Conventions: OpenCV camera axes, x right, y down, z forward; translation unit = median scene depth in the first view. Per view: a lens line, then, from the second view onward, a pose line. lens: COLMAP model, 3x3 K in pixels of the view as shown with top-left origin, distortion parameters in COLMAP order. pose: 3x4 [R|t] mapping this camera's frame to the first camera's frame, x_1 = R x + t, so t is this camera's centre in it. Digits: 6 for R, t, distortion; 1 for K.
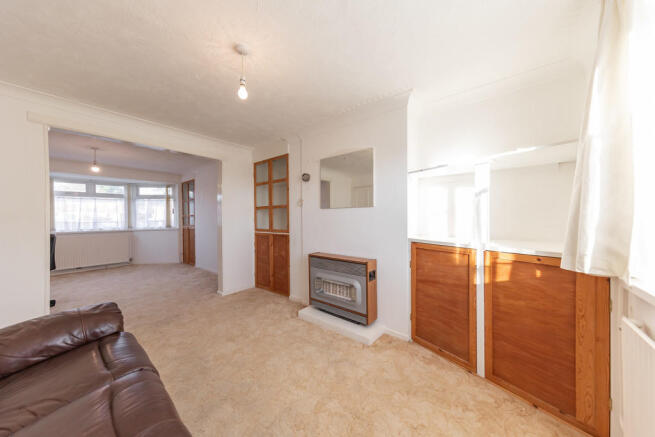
lens RADIAL K [[212.8, 0, 326.9], [0, 212.8, 219.5], [0, 0, 1]] dist [0.001431, 0.000059]
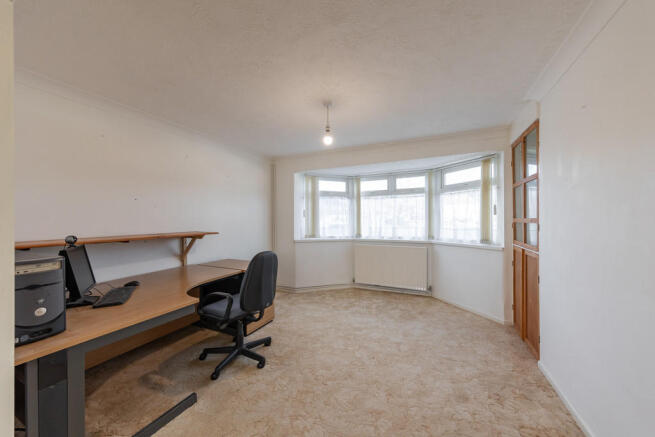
lens RADIAL K [[239.8, 0, 325.9], [0, 239.8, 219.3], [0, 0, 1]] dist [0.002006, 0.000089]
pose [[0.226845, 0.007146, -0.973905, -0.289307], [-0.003321, 0.999973, 0.006564, -0.021233], [0.973925, 0.001745, 0.226862, 0.523367]]
